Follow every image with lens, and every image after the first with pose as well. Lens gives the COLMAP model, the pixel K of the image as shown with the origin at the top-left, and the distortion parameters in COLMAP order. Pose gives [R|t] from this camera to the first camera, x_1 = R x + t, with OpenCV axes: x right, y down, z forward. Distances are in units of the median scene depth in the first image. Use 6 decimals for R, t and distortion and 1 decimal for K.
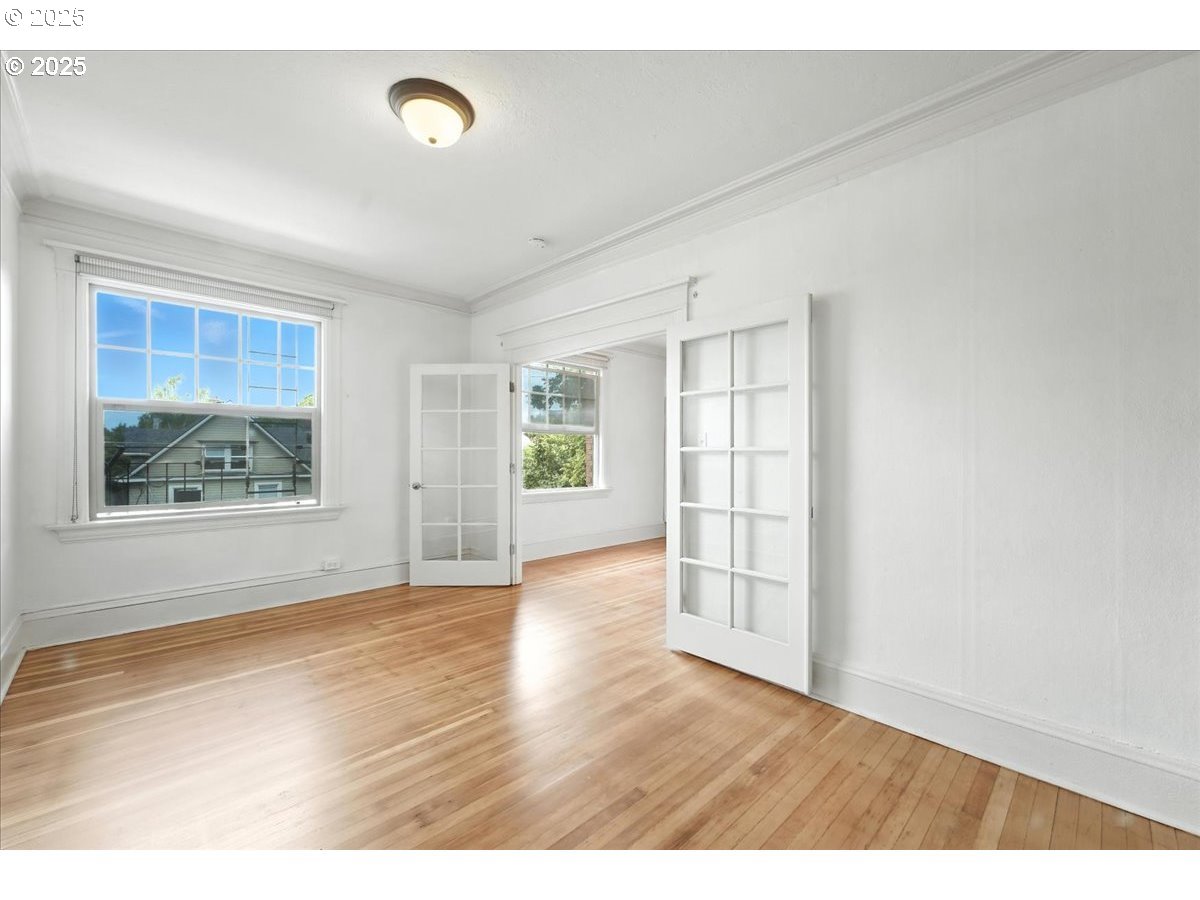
lens RADIAL K [[484.9, 0, 592.8], [0, 484.9, 455.8], [0, 0, 1]] dist [0.000725, 0.000165]
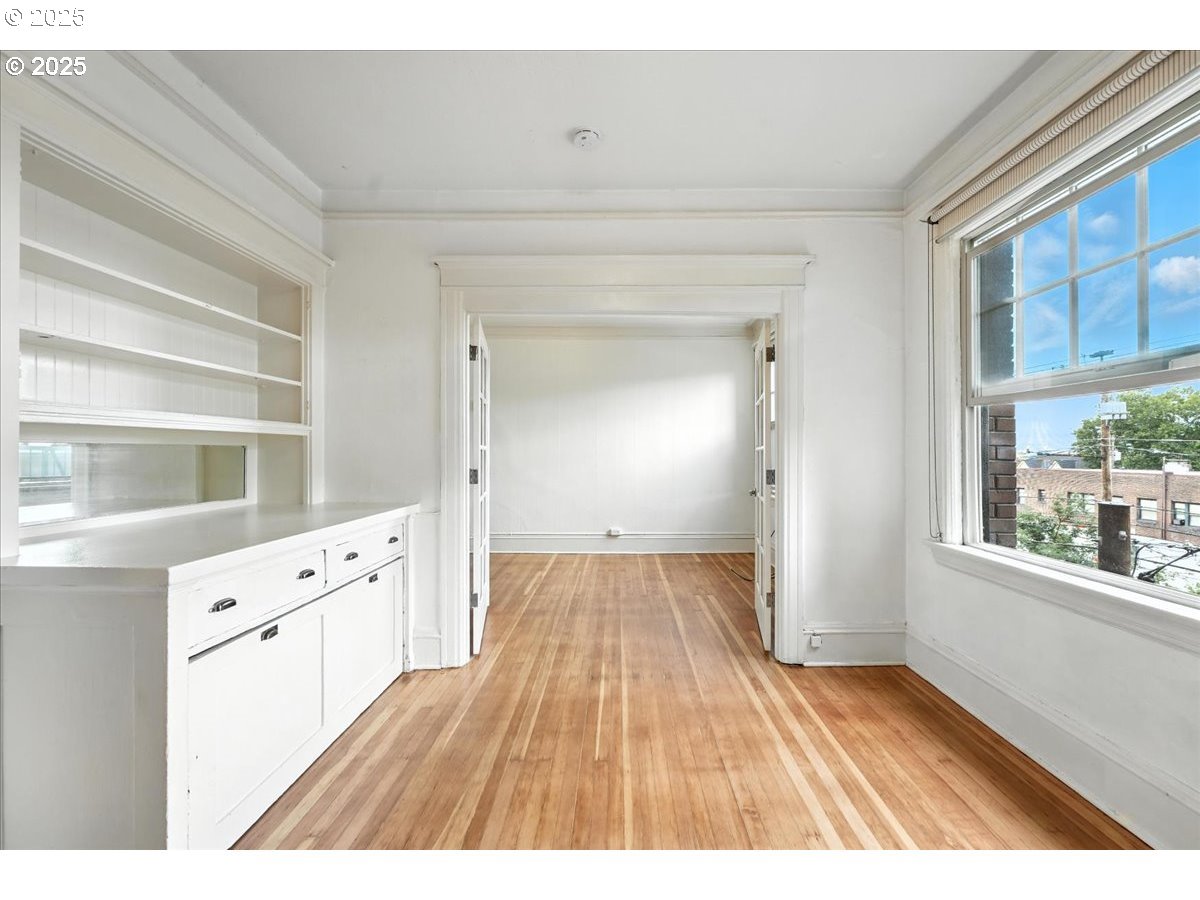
lens RADIAL K [[500.1, 0, 613.6], [0, 500.1, 456.6], [0, 0, 1]] dist [-0.000384, 0.000008]
pose [[-0.687925, -0.002983, -0.725775, 0.585242], [-0.013205, 0.999877, 0.008407, -0.007432], [0.725661, 0.015368, -0.687880, 1.604402]]
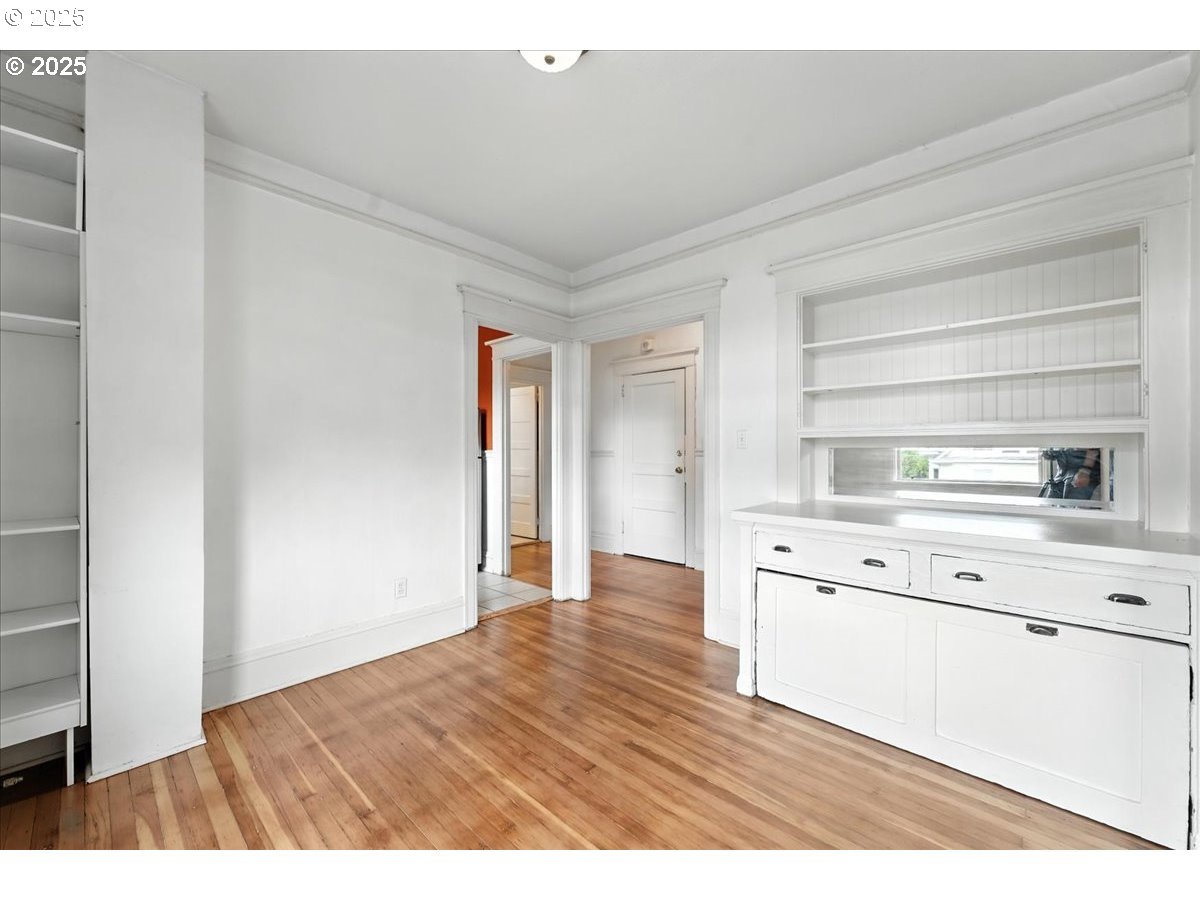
lens RADIAL K [[484.9, 0, 592.8], [0, 484.9, 455.8], [0, 0, 1]] dist [0.000725, 0.000165]
pose [[-0.065126, -0.019251, 0.997691, -0.132535], [0.005030, 0.999795, 0.019620, -0.014871], [-0.997864, 0.006296, -0.065016, 1.372538]]
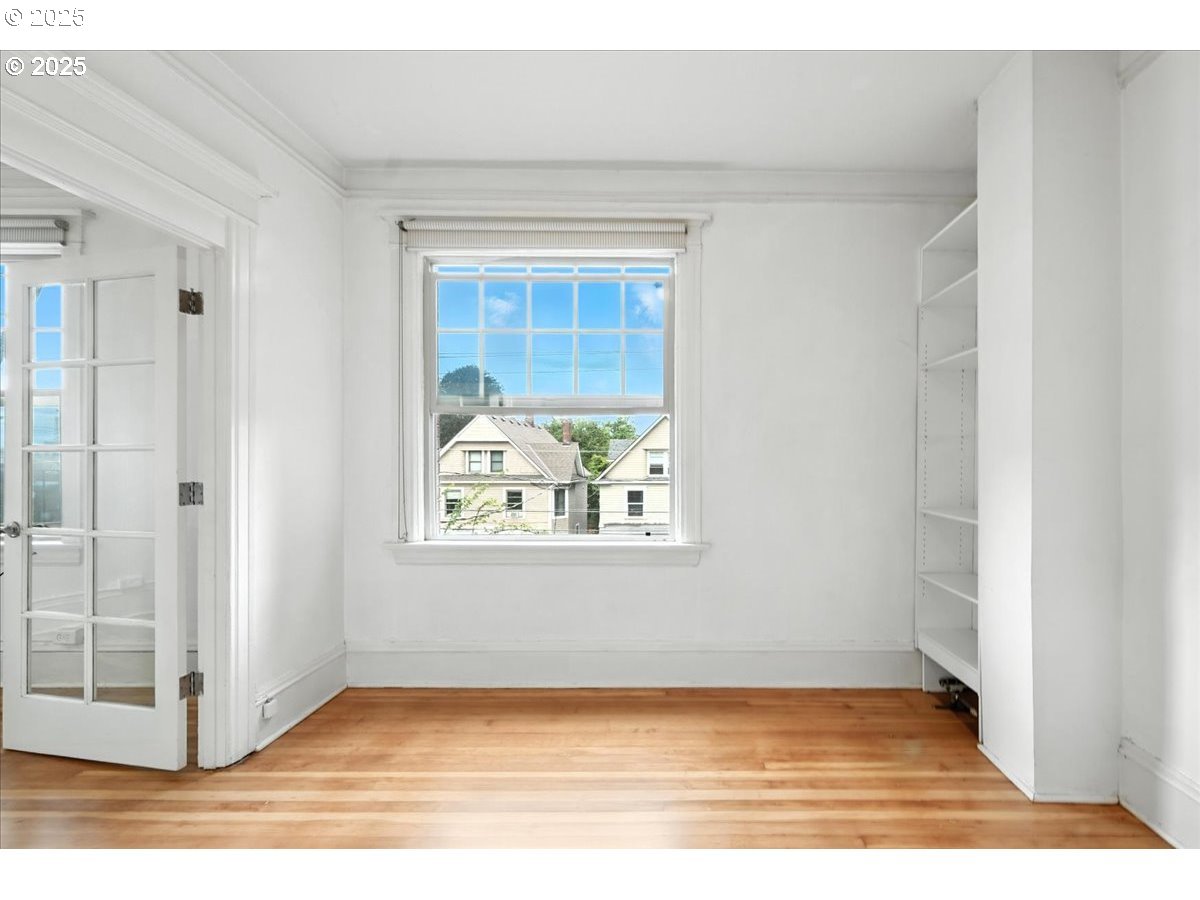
lens RADIAL K [[524.3, 0, 686.0], [0, 524.3, 456.6], [0, 0, 1]] dist [-0.000471, -0.000135]
pose [[0.734892, -0.005868, -0.678158, 0.569318], [-0.001736, 0.999943, -0.010533, -0.003849], [0.678182, 0.008918, 0.734840, 1.171462]]
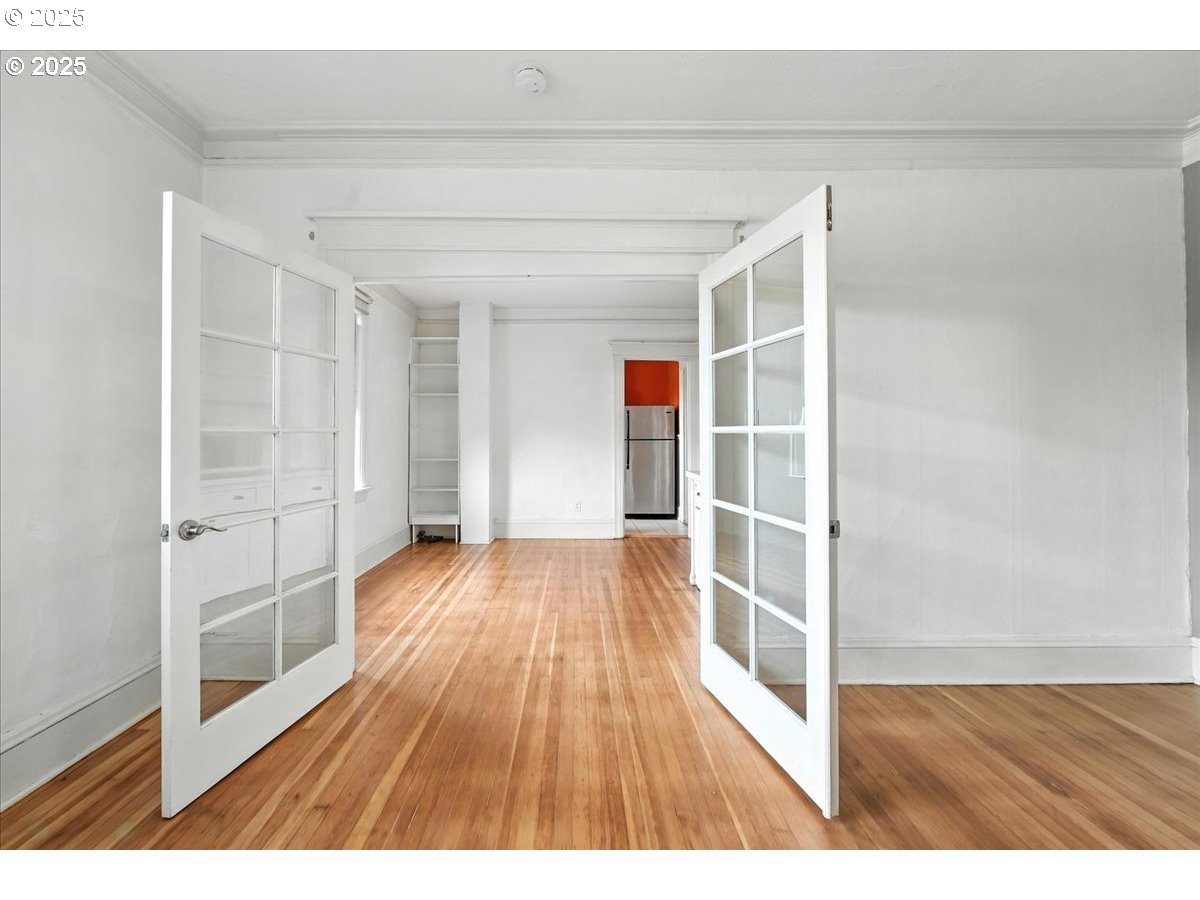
lens RADIAL K [[500.1, 0, 568.9], [0, 500.1, 435.4], [0, 0, 1]] dist [0.001846, 0.000346]
pose [[0.692846, -0.010114, 0.721015, -0.489135], [0.012409, 0.999921, 0.002103, -0.009205], [-0.720979, 0.007490, 0.692917, 0.519952]]
